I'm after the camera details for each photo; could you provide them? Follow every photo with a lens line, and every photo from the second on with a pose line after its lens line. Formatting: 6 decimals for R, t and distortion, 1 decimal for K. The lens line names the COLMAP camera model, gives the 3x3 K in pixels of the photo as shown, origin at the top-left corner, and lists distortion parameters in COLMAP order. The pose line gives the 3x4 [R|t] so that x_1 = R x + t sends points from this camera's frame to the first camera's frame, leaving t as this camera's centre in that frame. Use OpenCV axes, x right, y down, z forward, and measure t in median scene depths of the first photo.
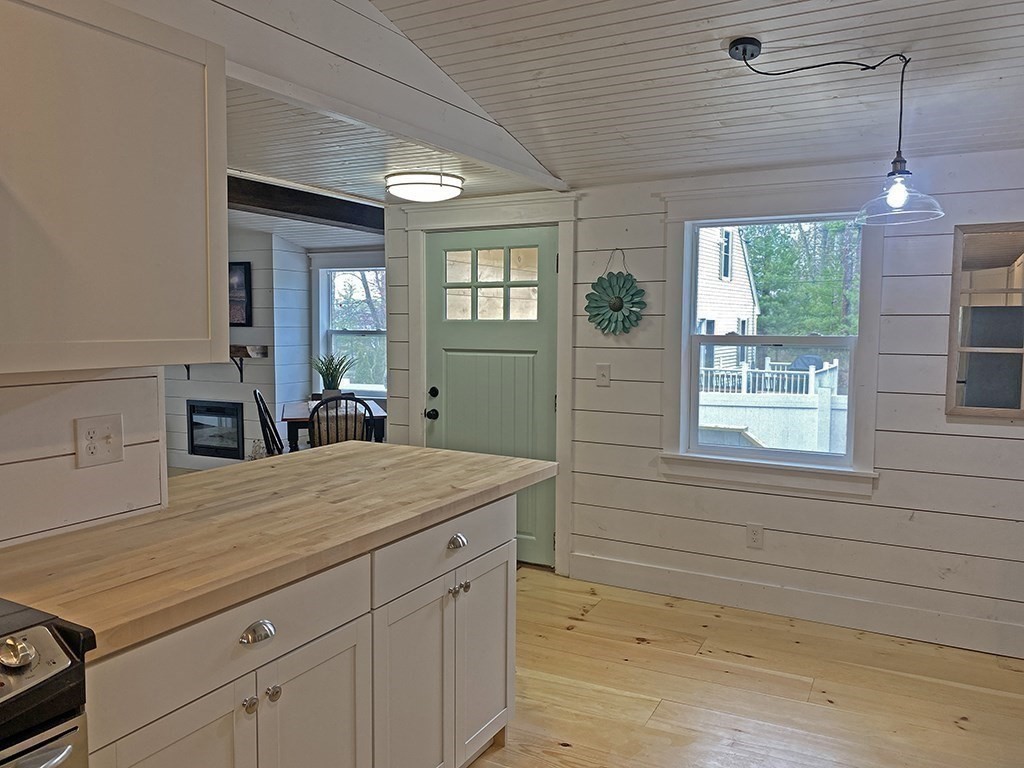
lens RADIAL K [[784.1, 0, 513.9], [0, 784.1, 385.1], [0, 0, 1]] dist [0.016323, -0.004411]
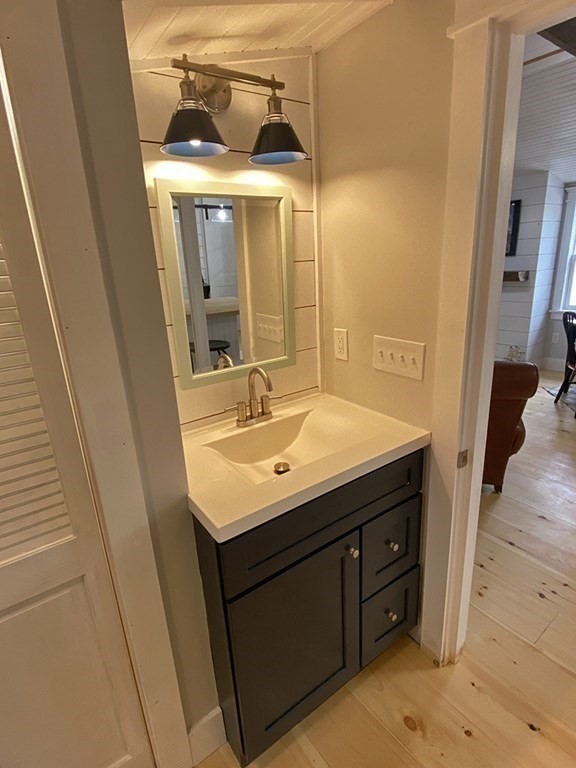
lens RADIAL K [[404.5, 0, 288.4], [0, 404.5, 385.4], [0, 0, 1]] dist [0.036143, -0.029634]
pose [[0.899539, 0.073608, -0.430595, -0.368518], [0.028021, 0.973949, 0.225029, -0.029647], [0.435941, -0.214488, 0.874043, 0.226745]]
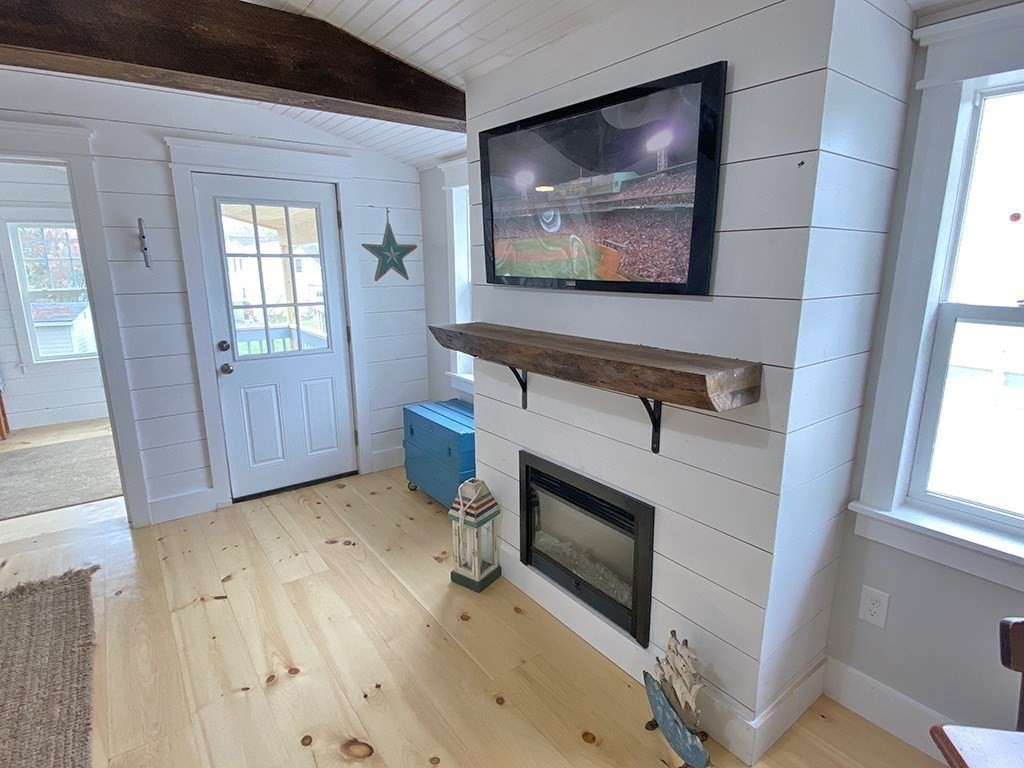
lens RADIAL K [[539.3, 0, 519.7], [0, 539.3, 383.9], [0, 0, 1]] dist [0.036143, -0.029634]
pose [[0.900994, 0.087245, -0.424968, -0.311381], [-0.026678, 0.988859, 0.146448, -0.070308], [0.433010, -0.120611, 0.893284, 0.786160]]
